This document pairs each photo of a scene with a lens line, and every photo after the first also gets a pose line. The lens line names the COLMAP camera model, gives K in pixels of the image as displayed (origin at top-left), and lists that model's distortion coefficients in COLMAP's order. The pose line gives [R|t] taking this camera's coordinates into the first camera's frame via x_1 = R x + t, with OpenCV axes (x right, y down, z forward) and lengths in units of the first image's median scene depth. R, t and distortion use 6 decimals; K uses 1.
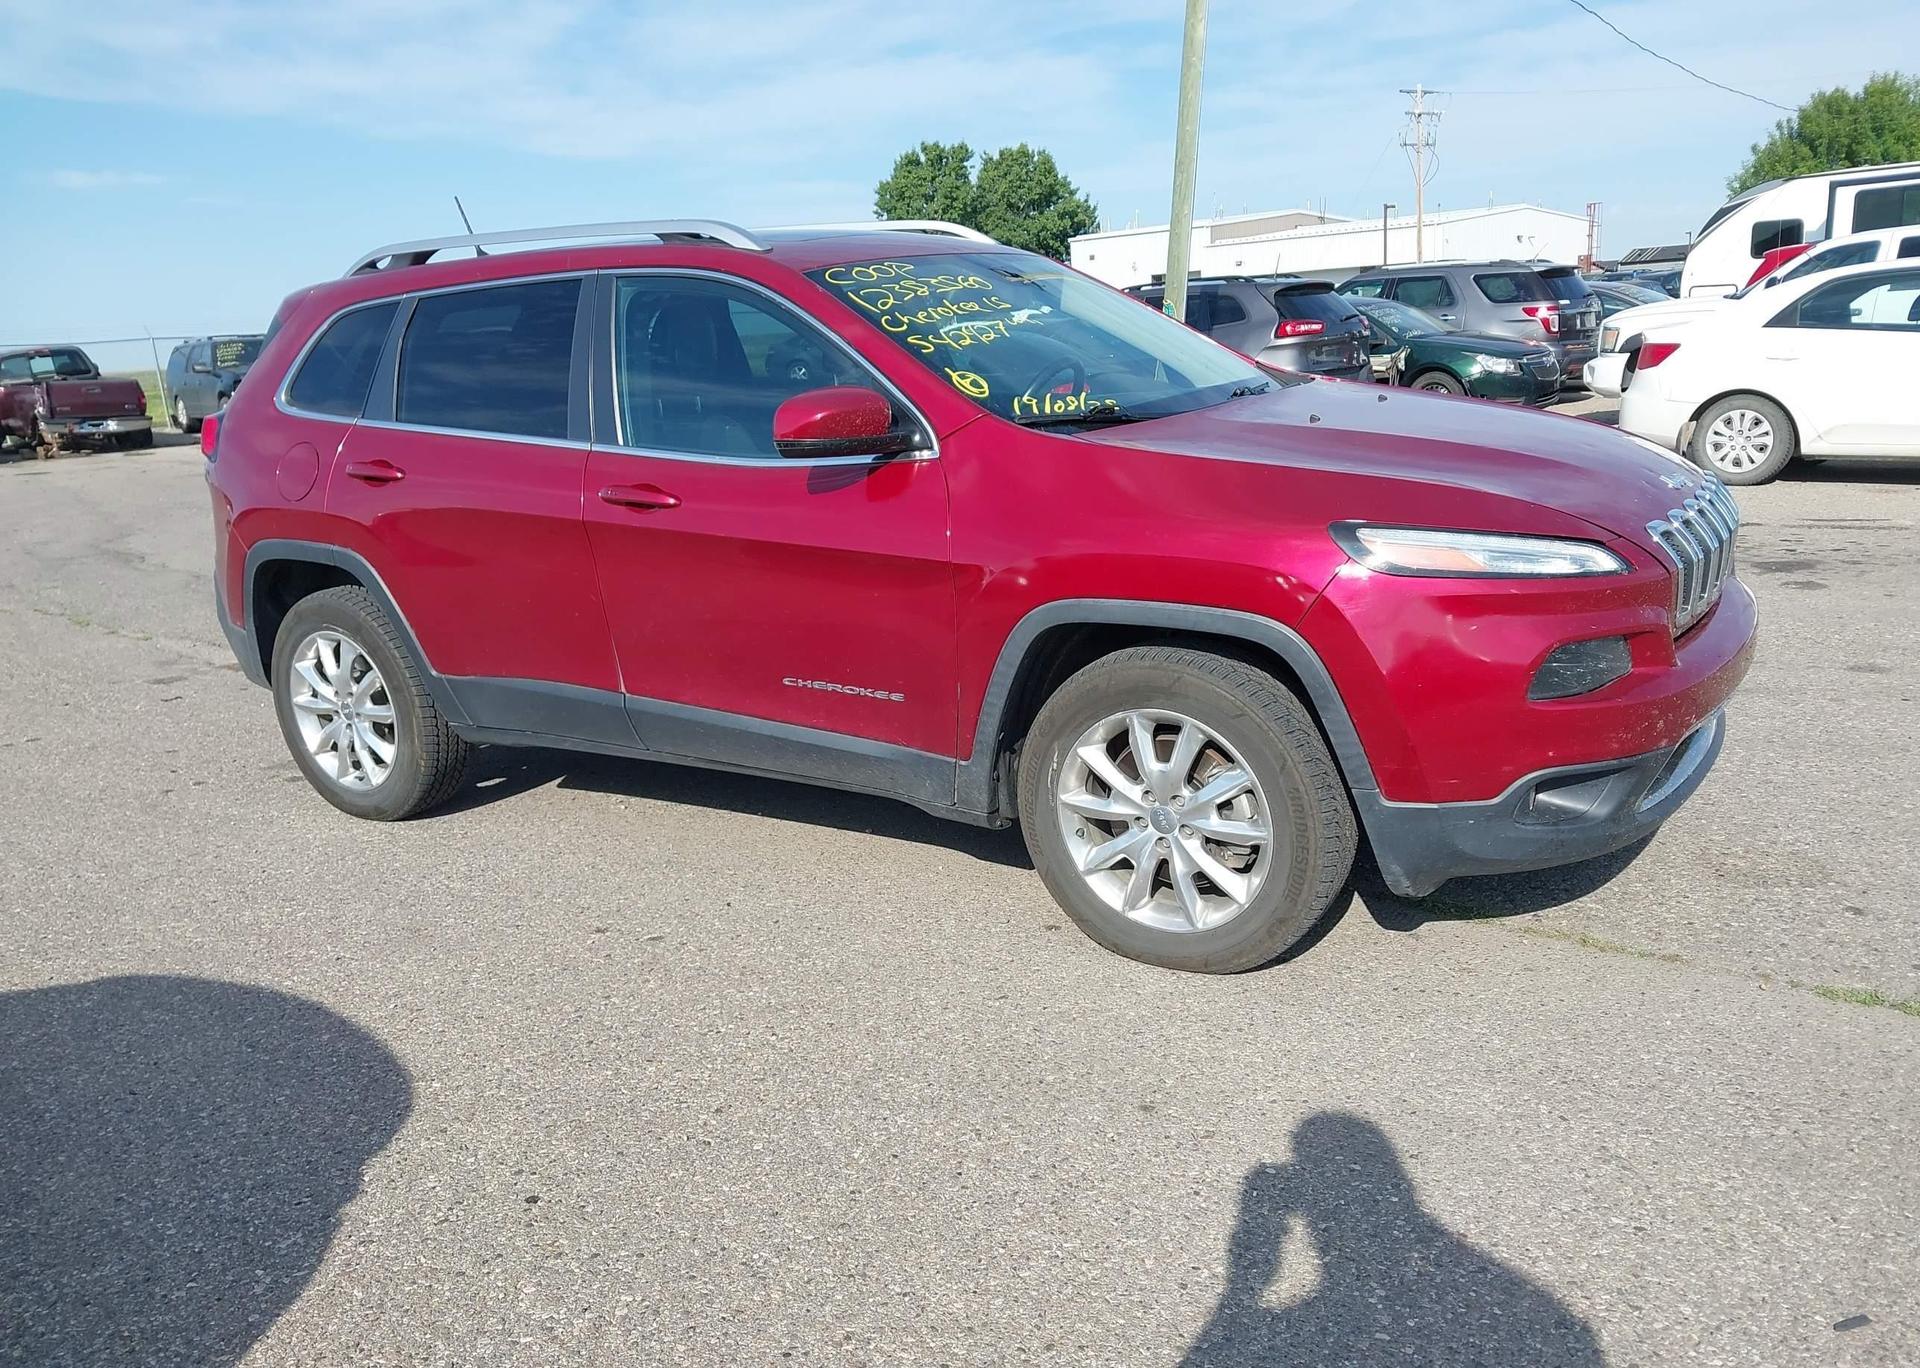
lens RADIAL K [[1474.8, 0, 943.6], [0, 1474.8, 685.5], [0, 0, 1]] dist [0.036740, -0.019775]
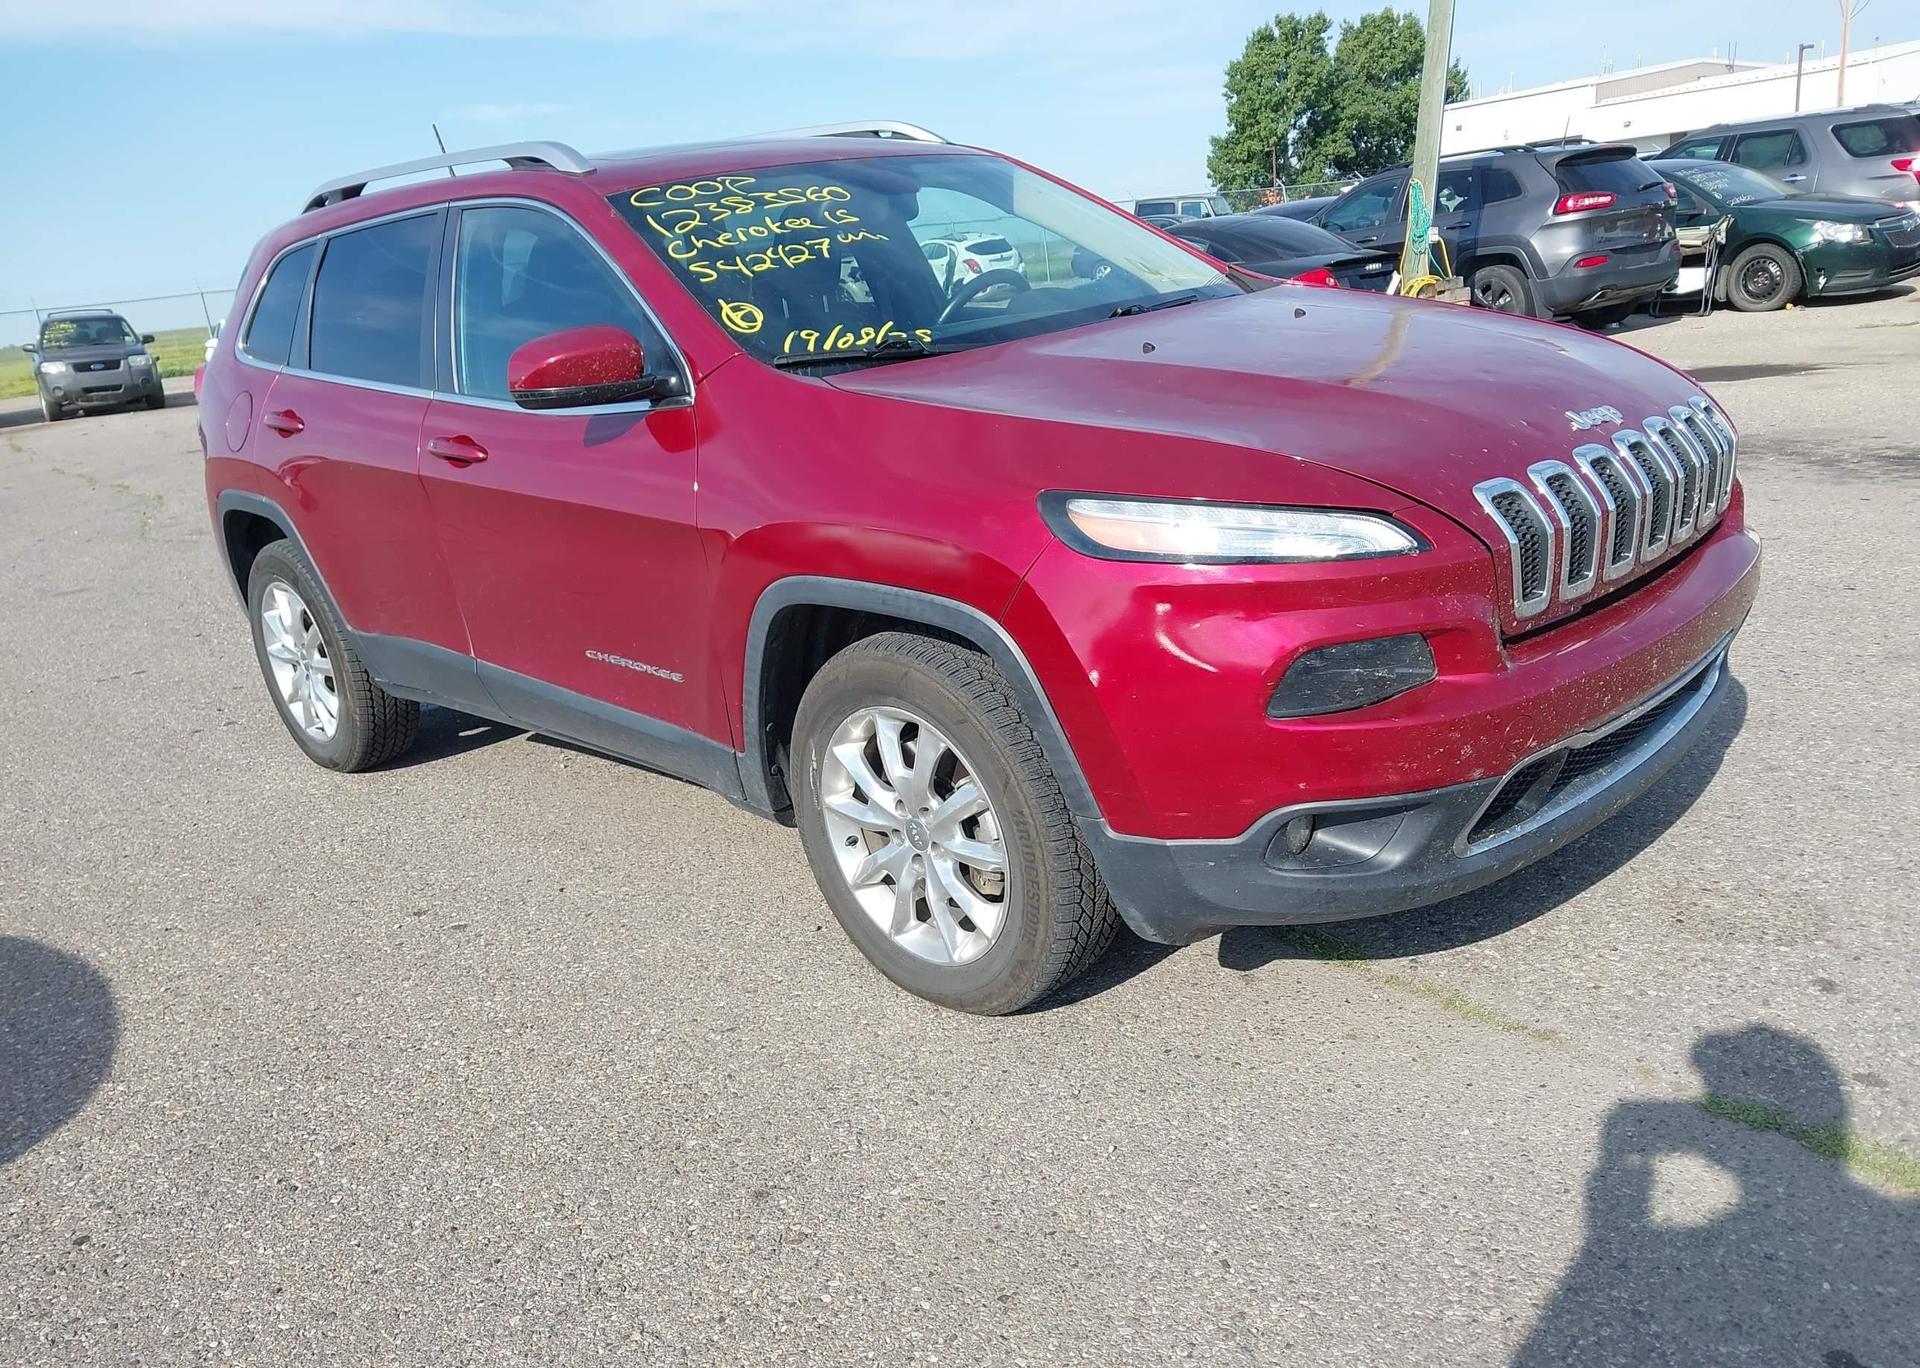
lens RADIAL K [[1474.8, 0, 953.3], [0, 1474.8, 692.6], [0, 0, 1]] dist [0.036740, -0.019775]
pose [[0.976015, 0.020203, -0.216764, 0.378940], [-0.005120, 0.997539, 0.069922, -0.053757], [0.217644, -0.067135, 0.973717, 0.195209]]
